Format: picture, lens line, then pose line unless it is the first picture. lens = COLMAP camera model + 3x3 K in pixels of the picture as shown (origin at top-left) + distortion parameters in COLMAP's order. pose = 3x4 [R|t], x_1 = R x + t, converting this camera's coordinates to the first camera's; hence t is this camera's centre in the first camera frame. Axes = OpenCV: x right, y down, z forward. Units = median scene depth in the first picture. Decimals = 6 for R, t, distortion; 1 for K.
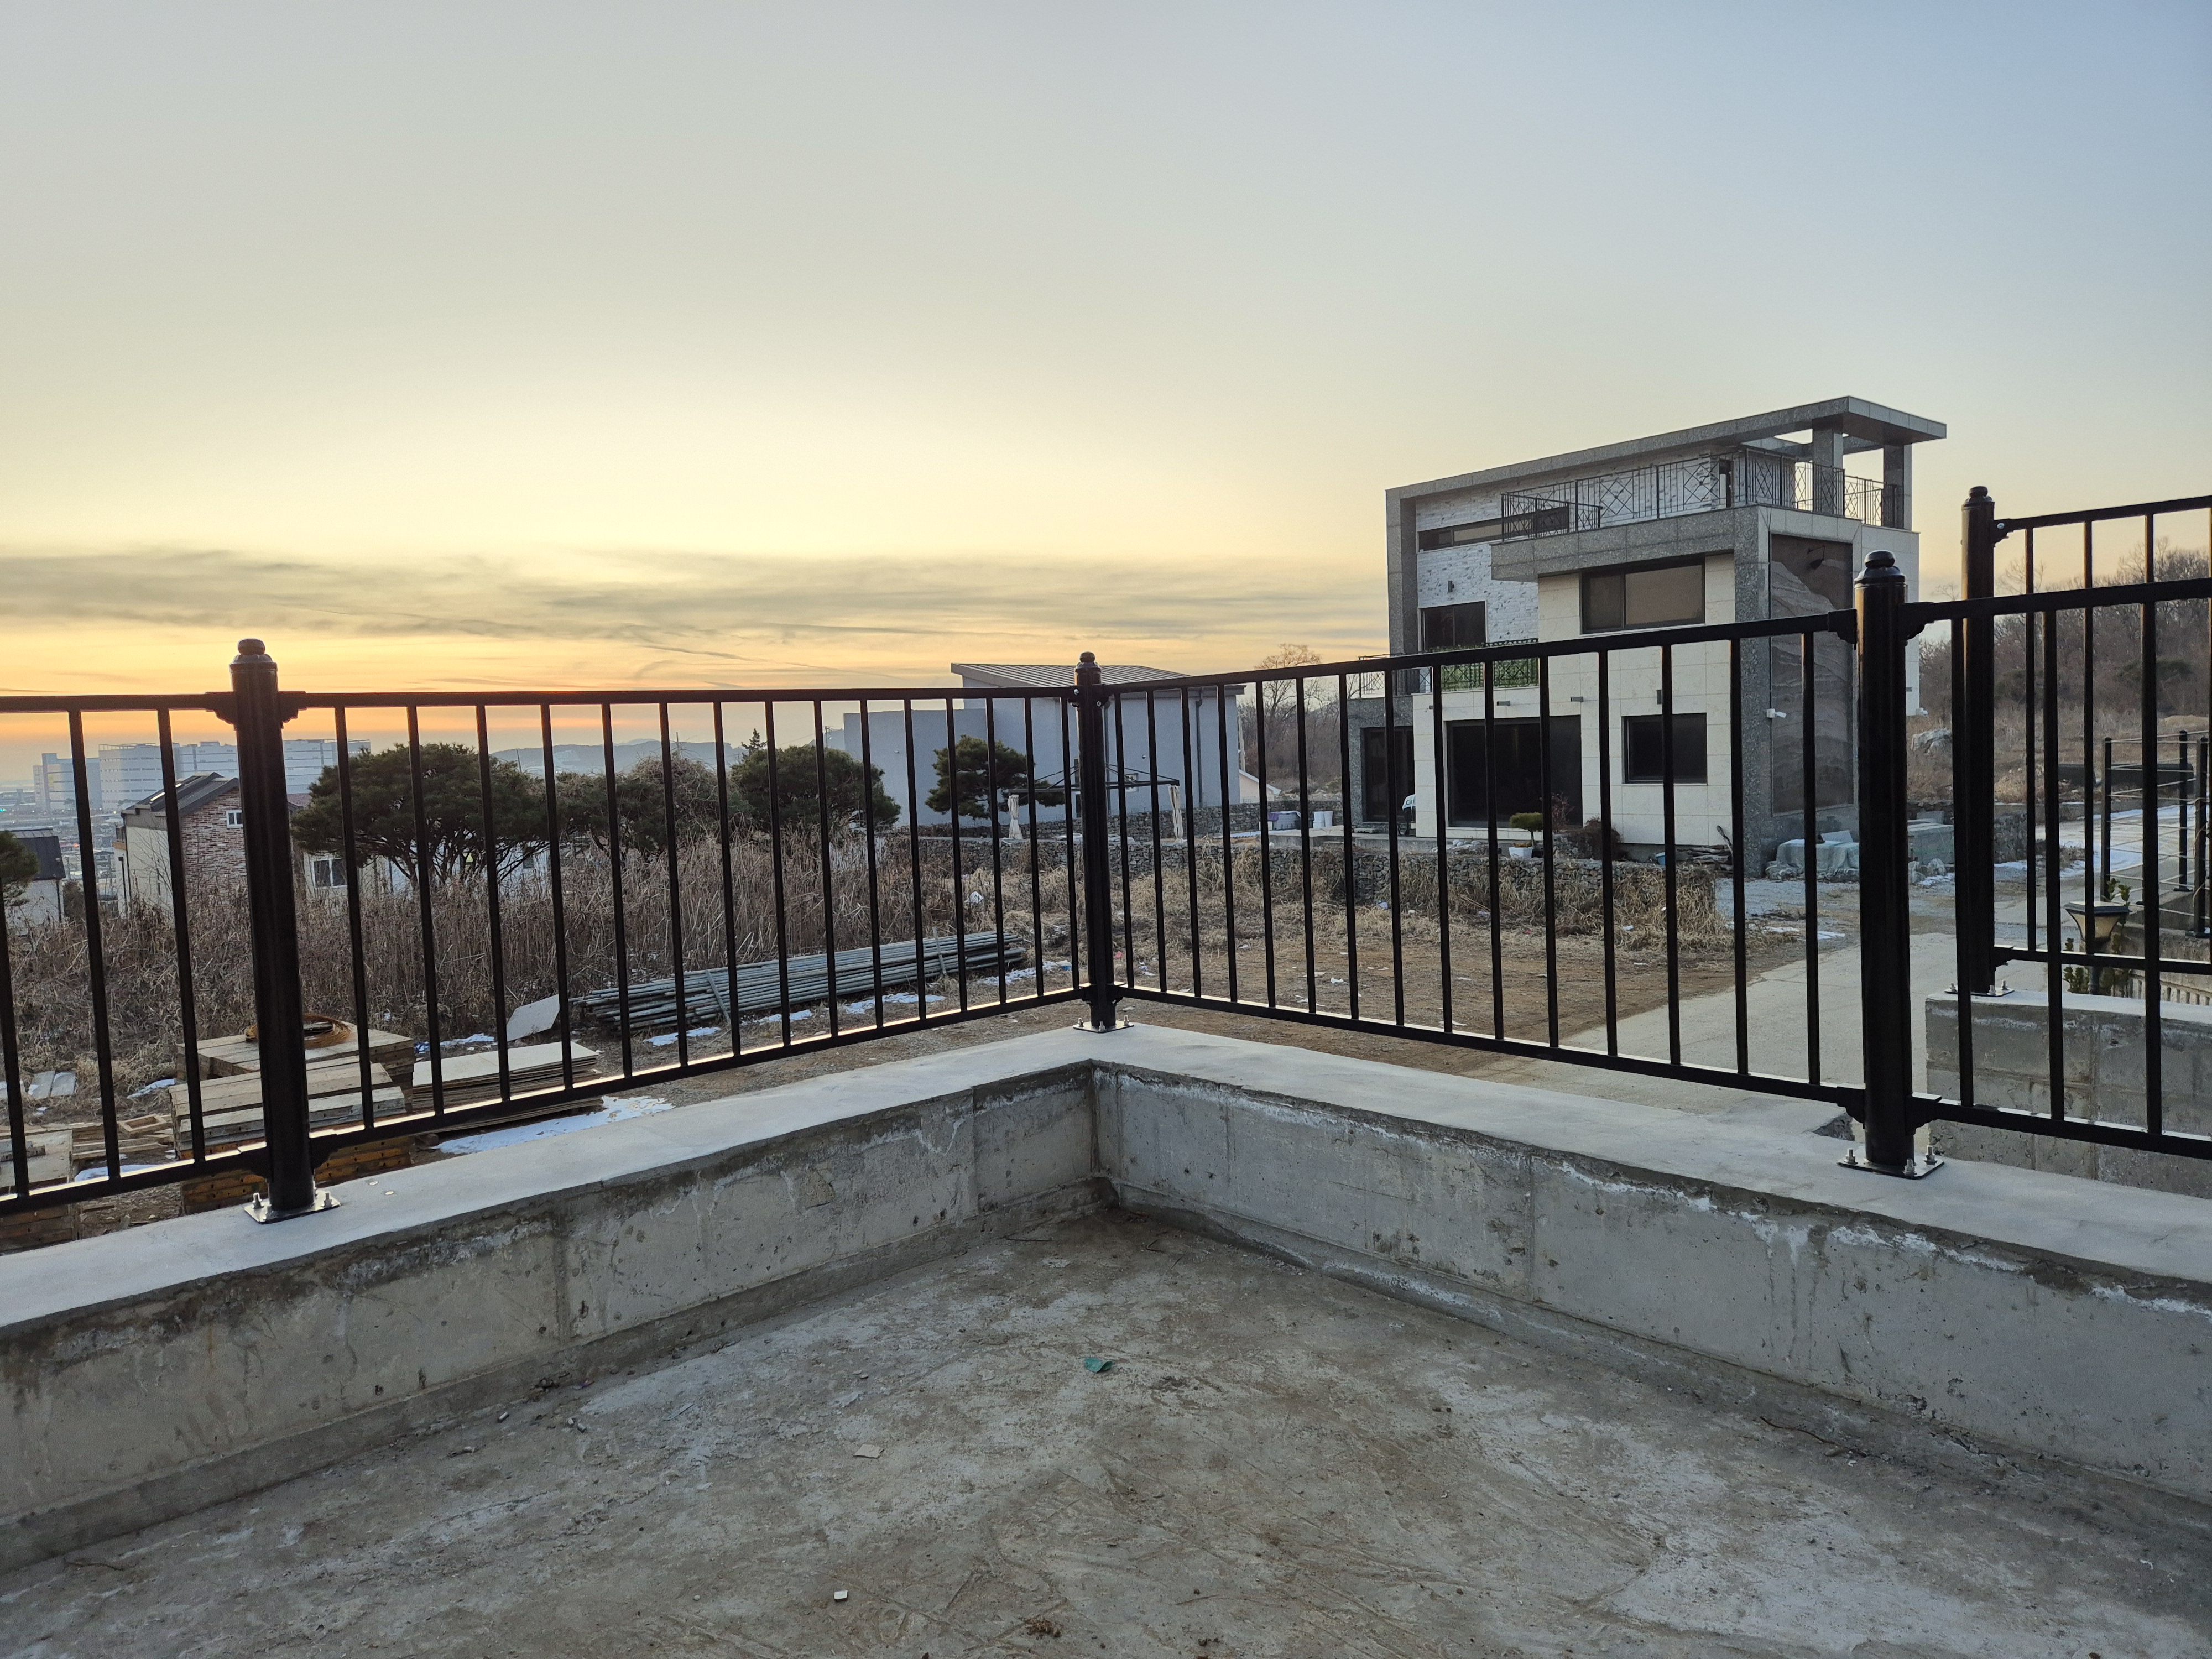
lens RADIAL K [[1459.2, 0, 1108.1], [0, 1459.2, 820.2], [0, 0, 1]] dist [0.055427, -0.049165]
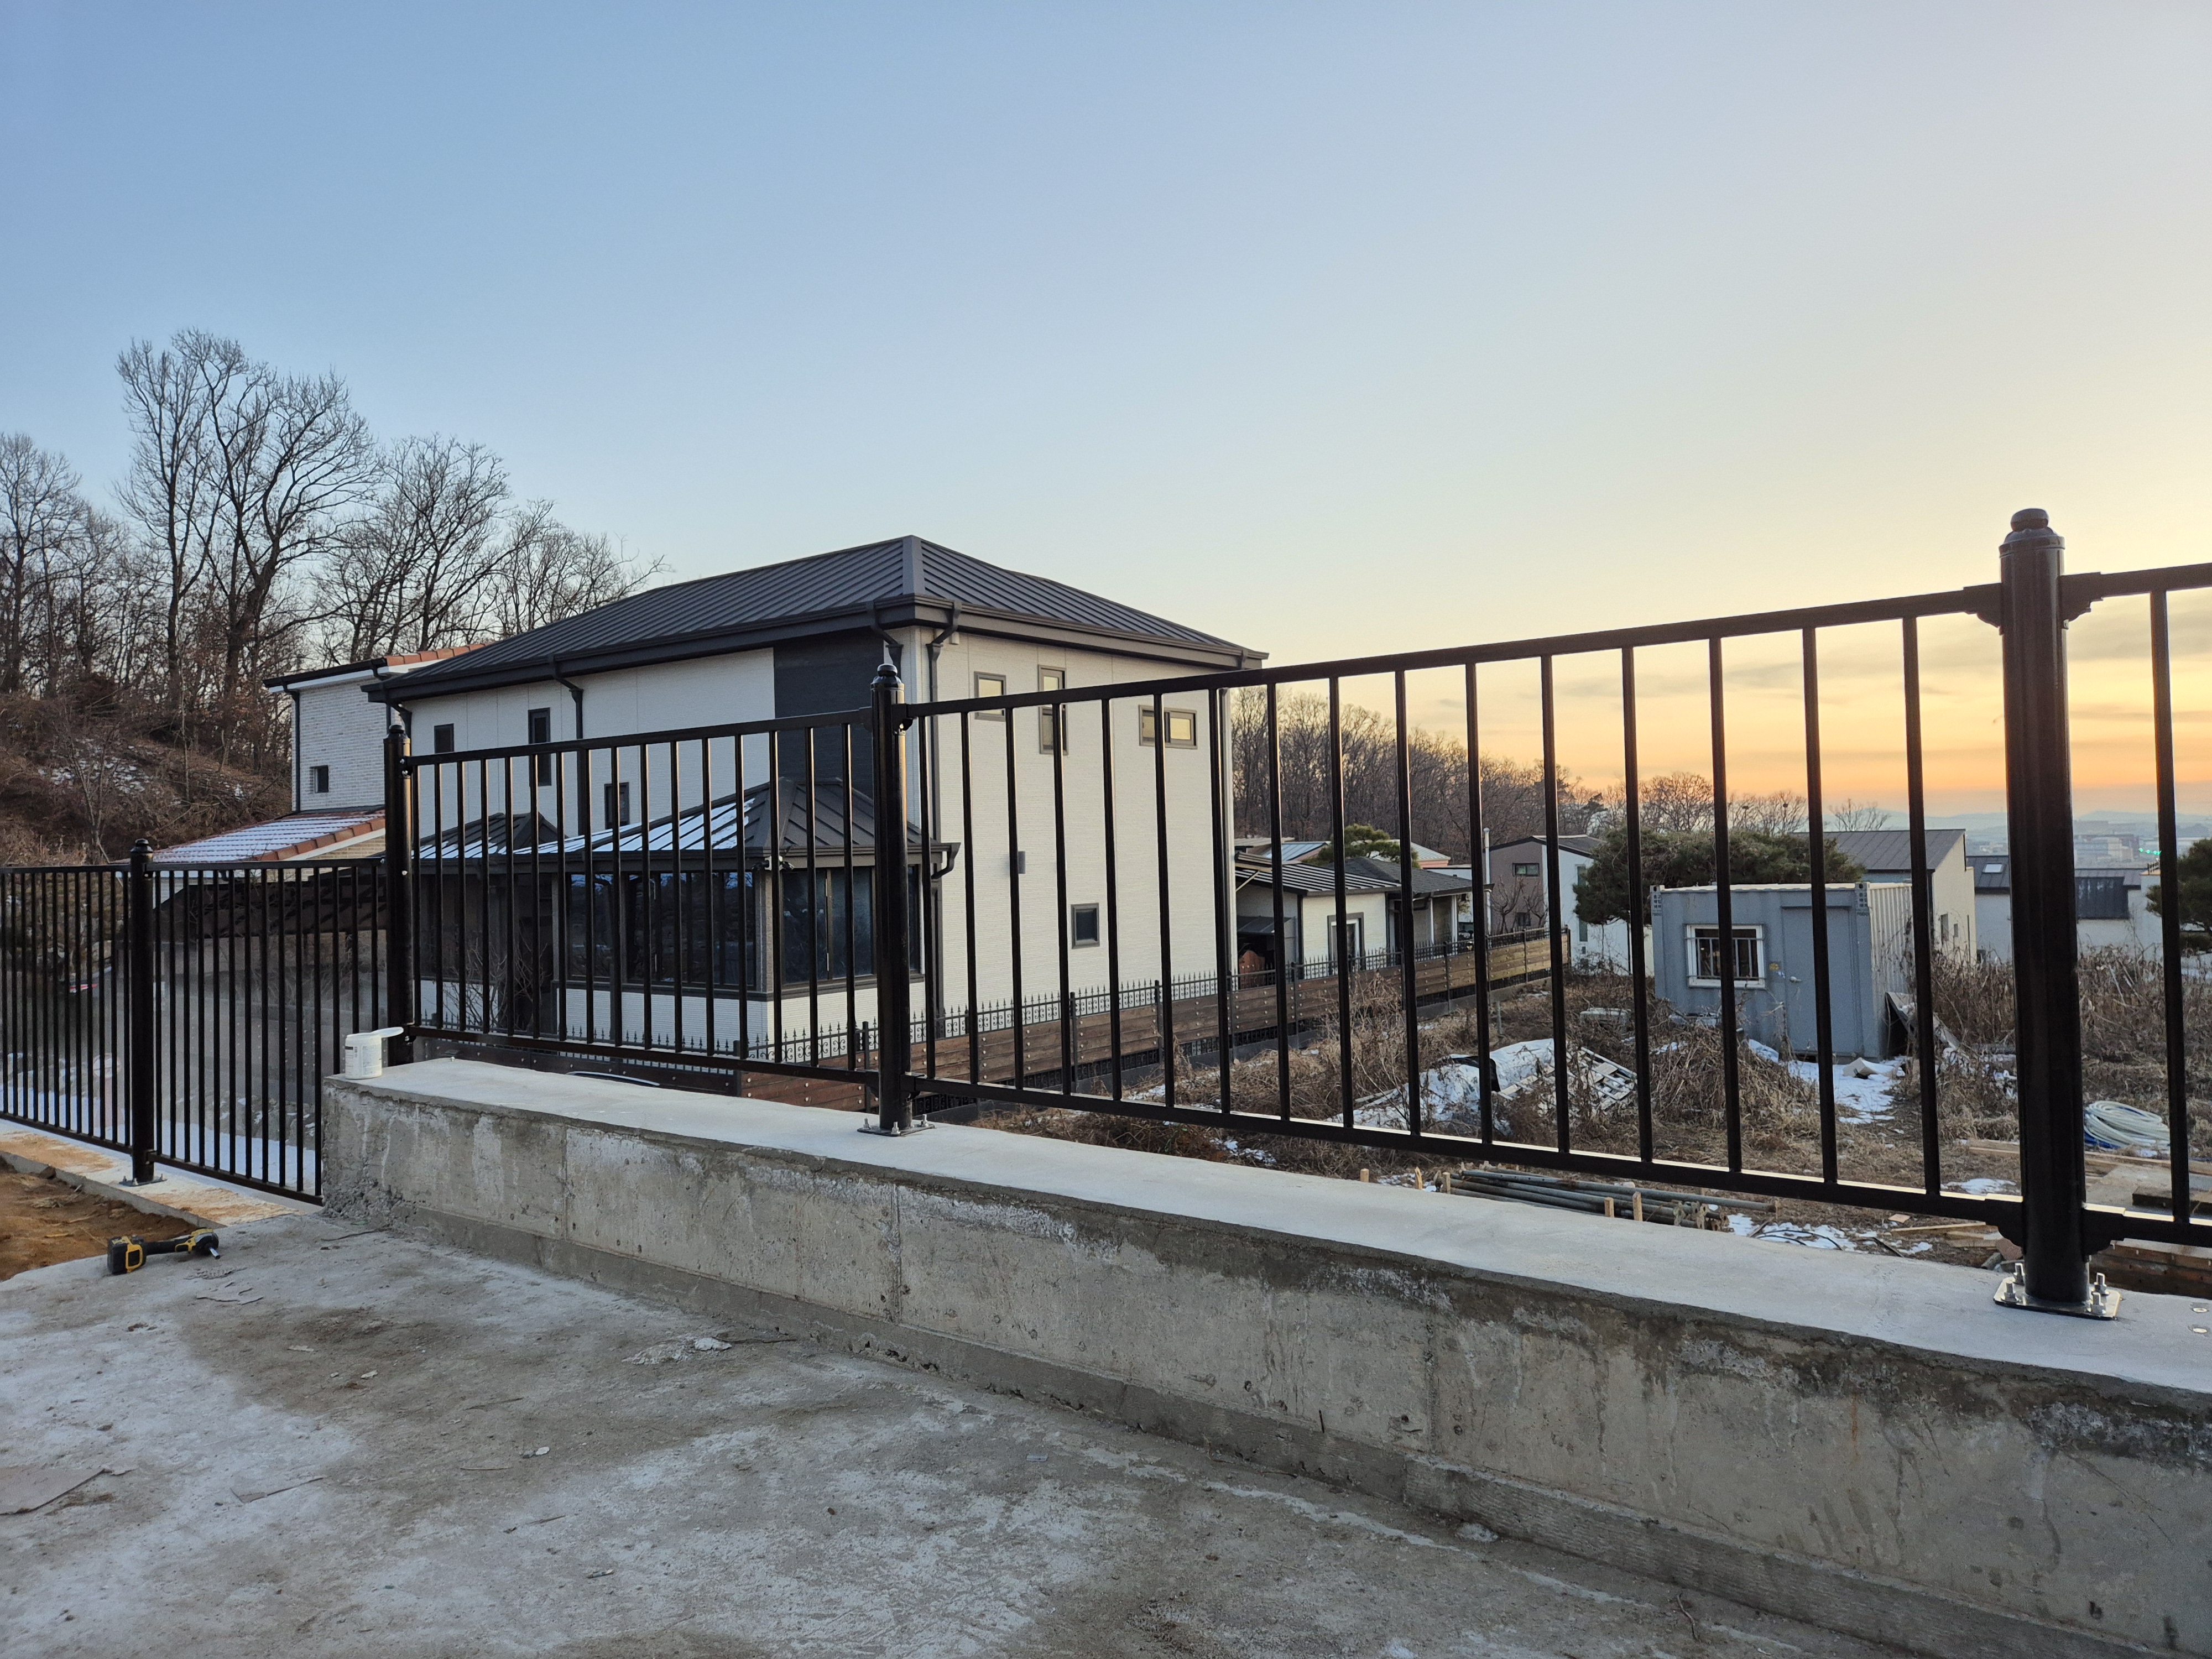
lens RADIAL K [[1459.2, 0, 1108.1], [0, 1459.2, 820.2], [0, 0, 1]] dist [0.055427, -0.049165]
pose [[0.174029, 0.018453, -0.984568, 0.064892], [-0.041548, 0.999072, 0.011381, 0.039826], [0.983864, 0.038926, 0.174634, 0.393593]]
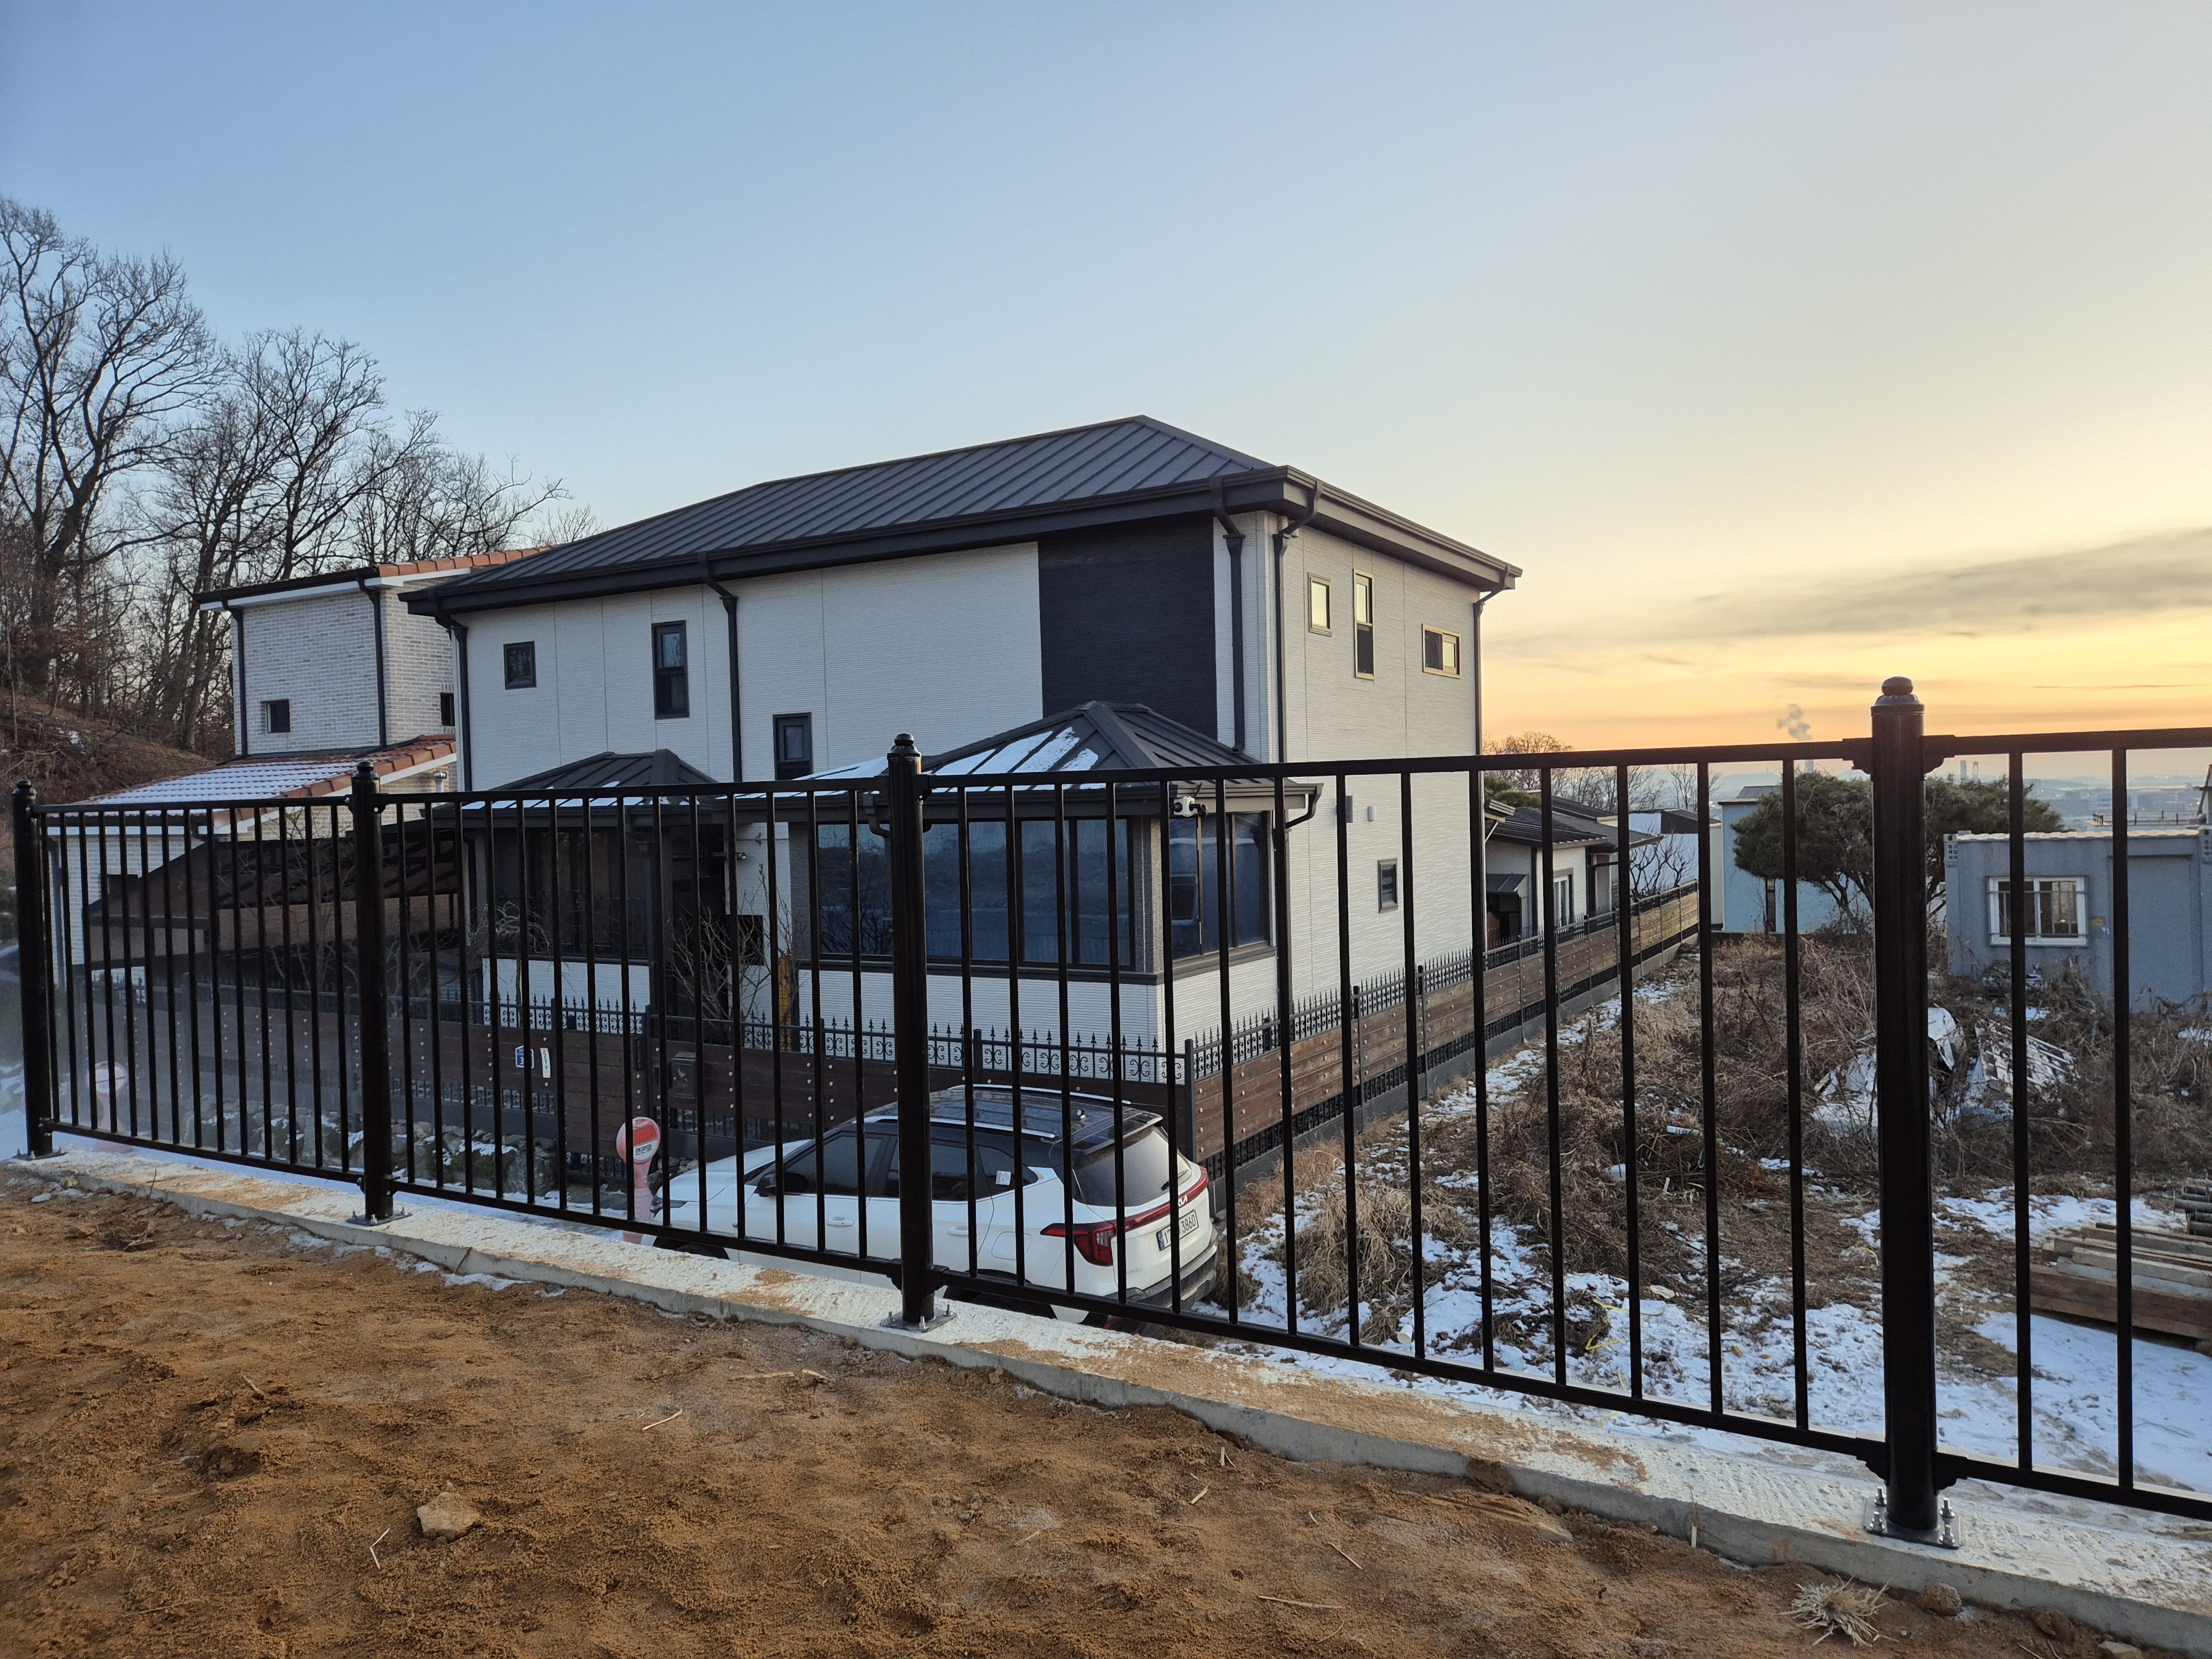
lens RADIAL K [[1483.1, 0, 1153.9], [0, 1483.1, 819.6], [0, 0, 1]] dist [0.050644, -0.040275]
pose [[0.300356, 0.044803, -0.952774, -1.223853], [-0.042224, 0.998542, 0.033644, 0.183511], [0.952892, 0.030125, 0.301810, -0.950136]]
